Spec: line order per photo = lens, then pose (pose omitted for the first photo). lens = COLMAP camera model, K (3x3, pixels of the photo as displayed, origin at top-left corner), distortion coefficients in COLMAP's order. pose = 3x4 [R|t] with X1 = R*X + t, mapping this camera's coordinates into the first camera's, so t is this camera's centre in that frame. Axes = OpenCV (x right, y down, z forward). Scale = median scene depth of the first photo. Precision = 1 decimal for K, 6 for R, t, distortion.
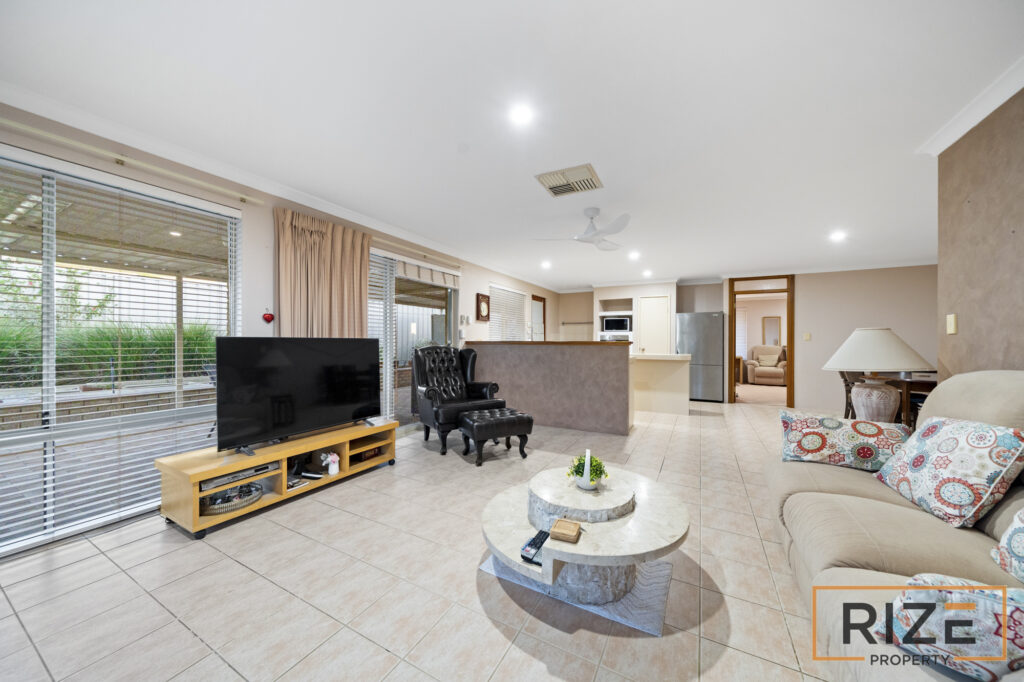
lens RADIAL K [[351.3, 0, 510.8], [0, 351.3, 343.6], [0, 0, 1]] dist [-0.006174, -0.000137]
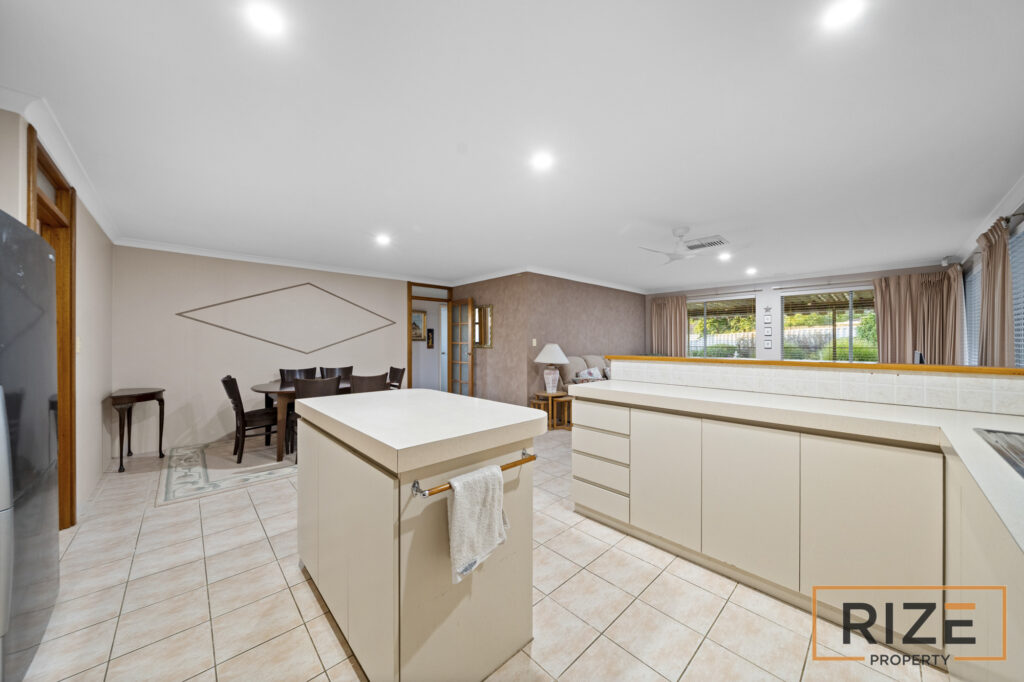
lens RADIAL K [[350.1, 0, 506.7], [0, 350.1, 341.0], [0, 0, 1]] dist [-0.000444, -0.000039]
pose [[-0.946525, -0.002024, 0.322624, 0.304795], [-0.000831, 0.999992, 0.003838, -0.037618], [-0.322629, 0.003365, -0.946520, 1.706023]]
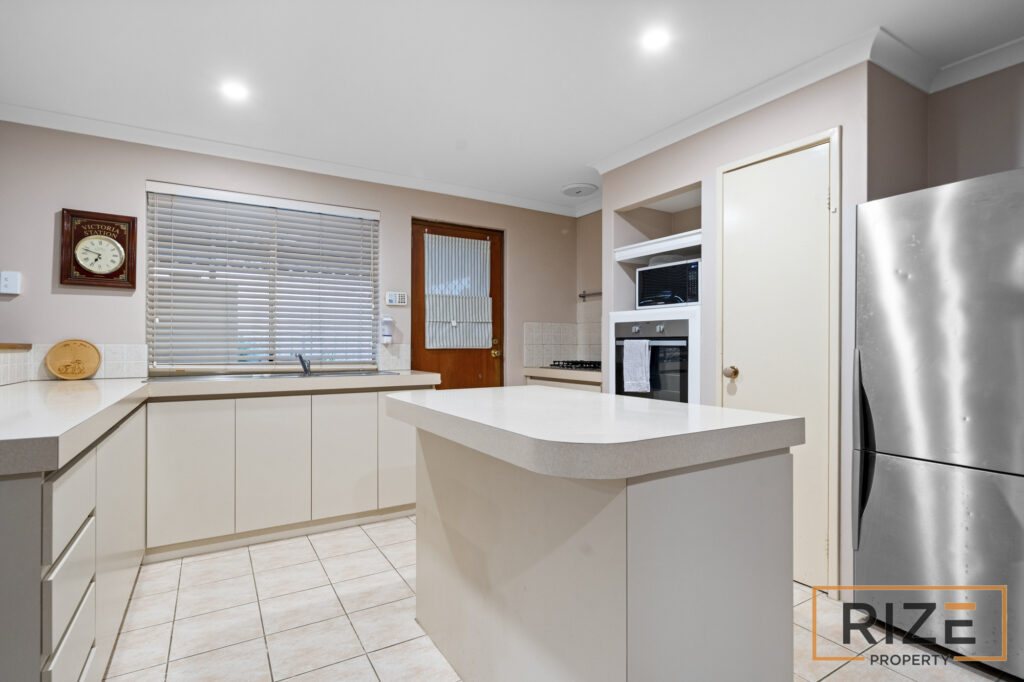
lens RADIAL K [[502.8, 0, 512.0], [0, 502.8, 341.0], [0, 0, 1]] dist [-0.001148, -0.000299]
pose [[0.860505, -0.008108, -0.509378, 0.713172], [0.000074, 0.999875, -0.015790, -0.001814], [0.509443, 0.013550, 0.860398, 1.008485]]
